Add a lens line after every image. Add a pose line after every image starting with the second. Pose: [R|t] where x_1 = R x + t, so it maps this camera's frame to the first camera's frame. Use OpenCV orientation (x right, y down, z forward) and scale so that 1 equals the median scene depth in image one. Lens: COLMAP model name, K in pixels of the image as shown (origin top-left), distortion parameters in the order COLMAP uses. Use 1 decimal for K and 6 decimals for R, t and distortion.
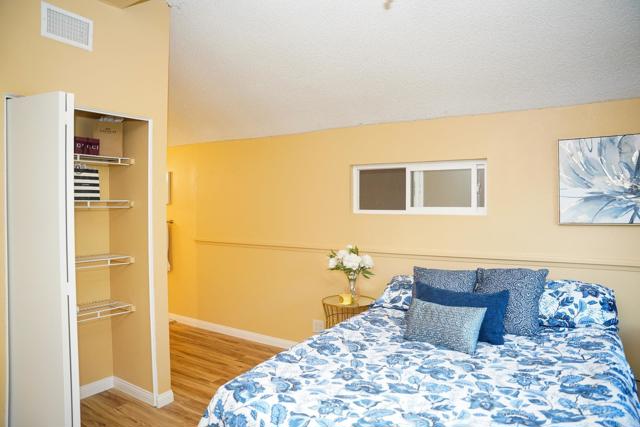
lens RADIAL K [[438.4, 0, 320.0], [0, 438.4, 213.5], [0, 0, 1]] dist [-0.169768, 0.116486]
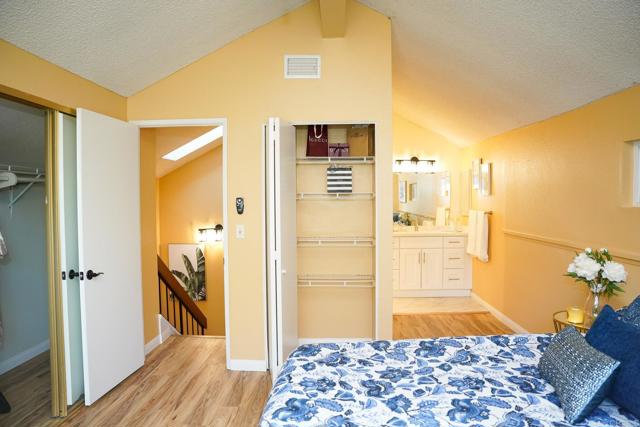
lens RADIAL K [[438.4, 0, 320.0], [0, 438.4, 213.5], [0, 0, 1]] dist [-0.169768, 0.116486]
pose [[0.514442, 0.028936, -0.857037, 0.640655], [-0.010933, 0.999571, 0.027186, -0.003702], [0.857456, -0.004615, 0.514537, 0.307993]]
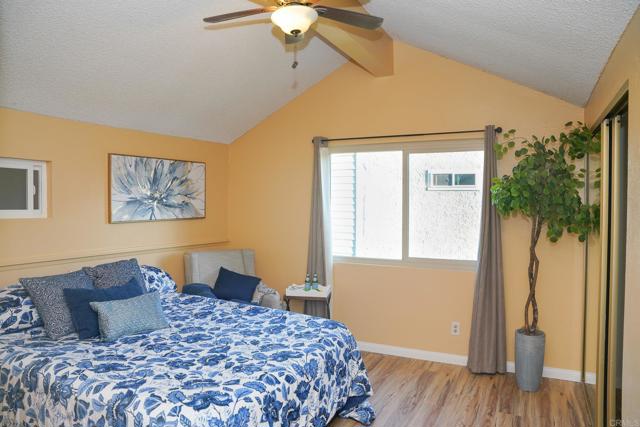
lens RADIAL K [[438.4, 0, 320.0], [0, 438.4, 213.5], [0, 0, 1]] dist [-0.169768, 0.116486]
pose [[-0.102202, -0.018284, 0.994596, -0.856726], [0.014689, 0.999694, 0.019887, -0.021133], [-0.994655, 0.016643, -0.101902, 0.618534]]
